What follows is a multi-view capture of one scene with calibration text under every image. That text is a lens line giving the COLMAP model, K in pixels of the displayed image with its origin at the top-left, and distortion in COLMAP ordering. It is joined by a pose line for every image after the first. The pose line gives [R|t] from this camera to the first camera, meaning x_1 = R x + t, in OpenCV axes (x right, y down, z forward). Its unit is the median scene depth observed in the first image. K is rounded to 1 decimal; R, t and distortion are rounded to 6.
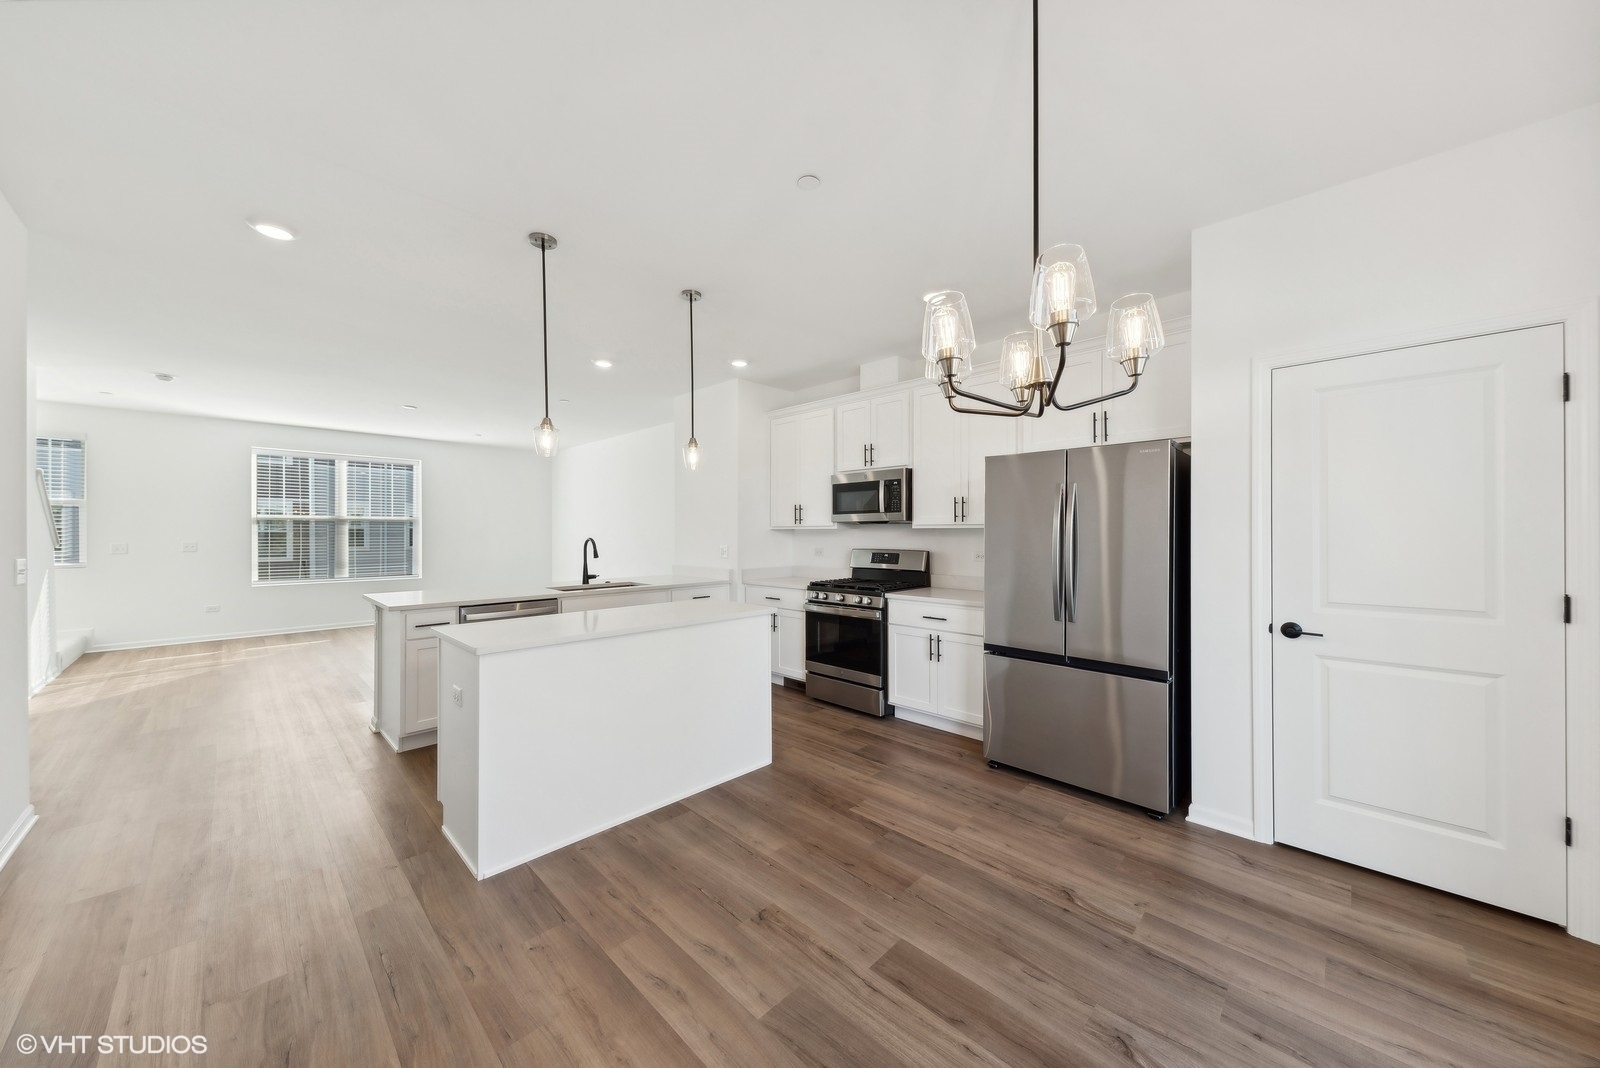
lens RADIAL K [[563.0, 0, 800.0], [0, 563.0, 538.2], [0, 0, 1]] dist [-0.000026, -0.000009]
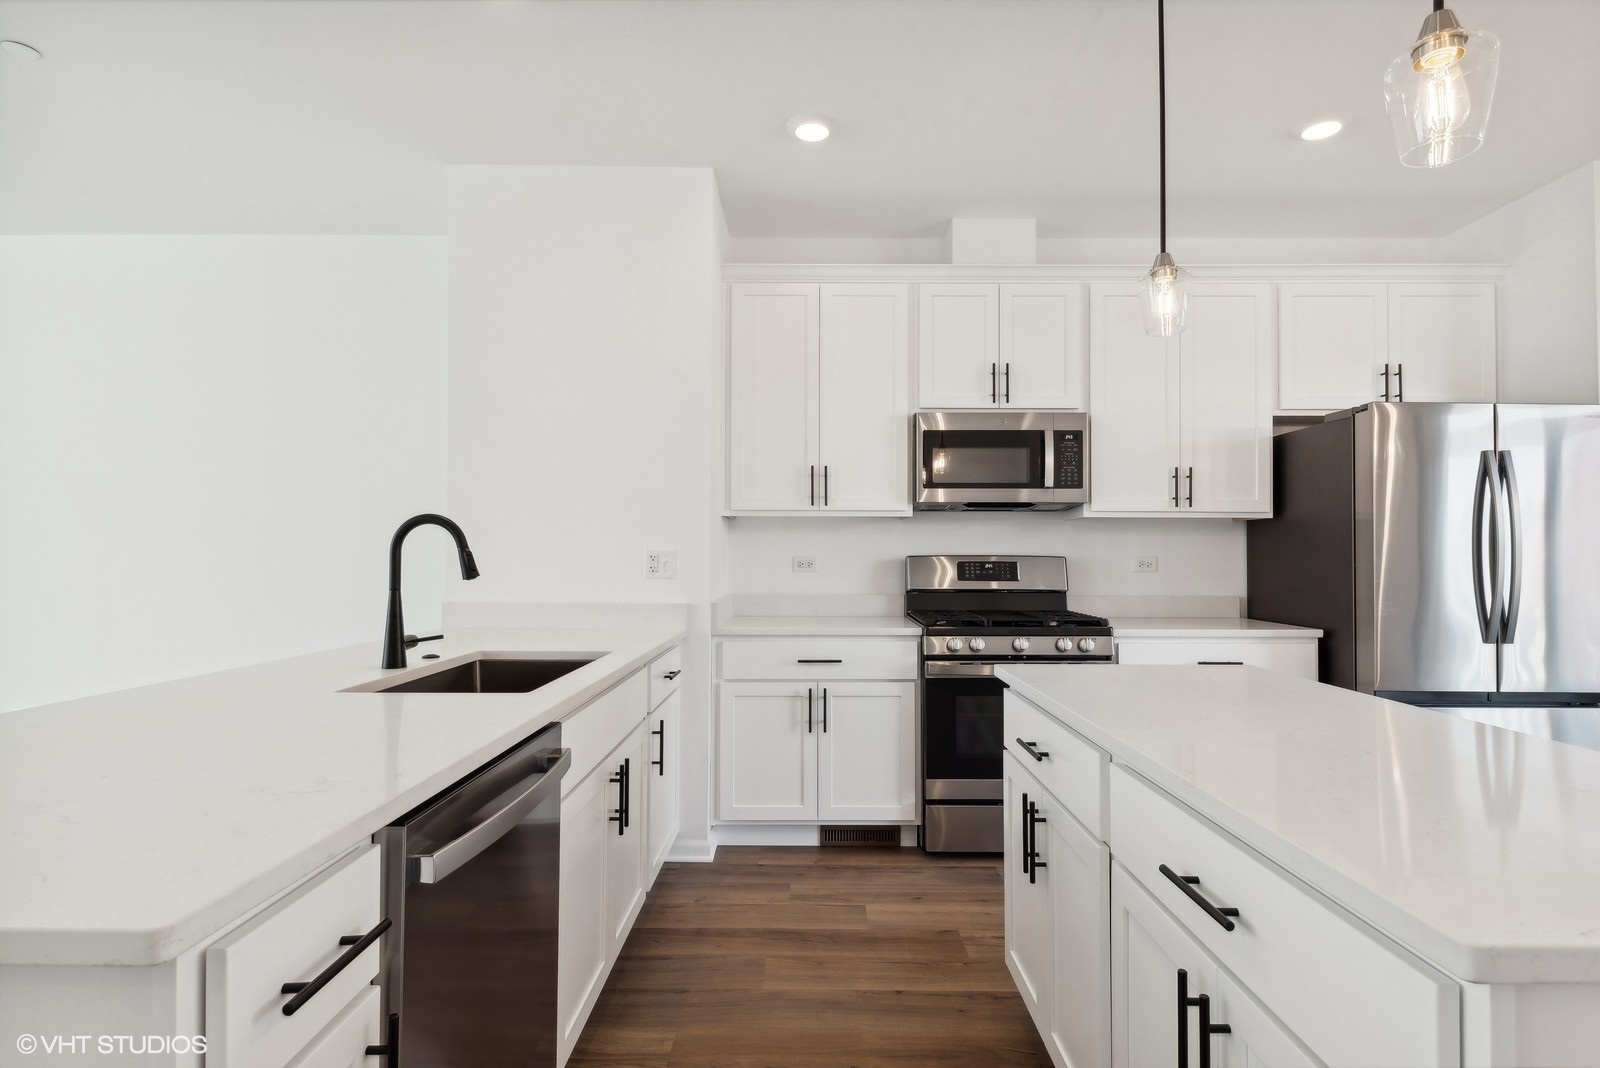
lens RADIAL K [[866.9, 0, 801.0], [0, 866.9, 532.3], [0, 0, 1]] dist [-0.001411, -0.000057]
pose [[0.717521, 0.018019, 0.696304, -0.584477], [0.001356, 0.999627, -0.027265, 0.020428], [-0.696535, 0.020507, 0.717229, 0.512531]]
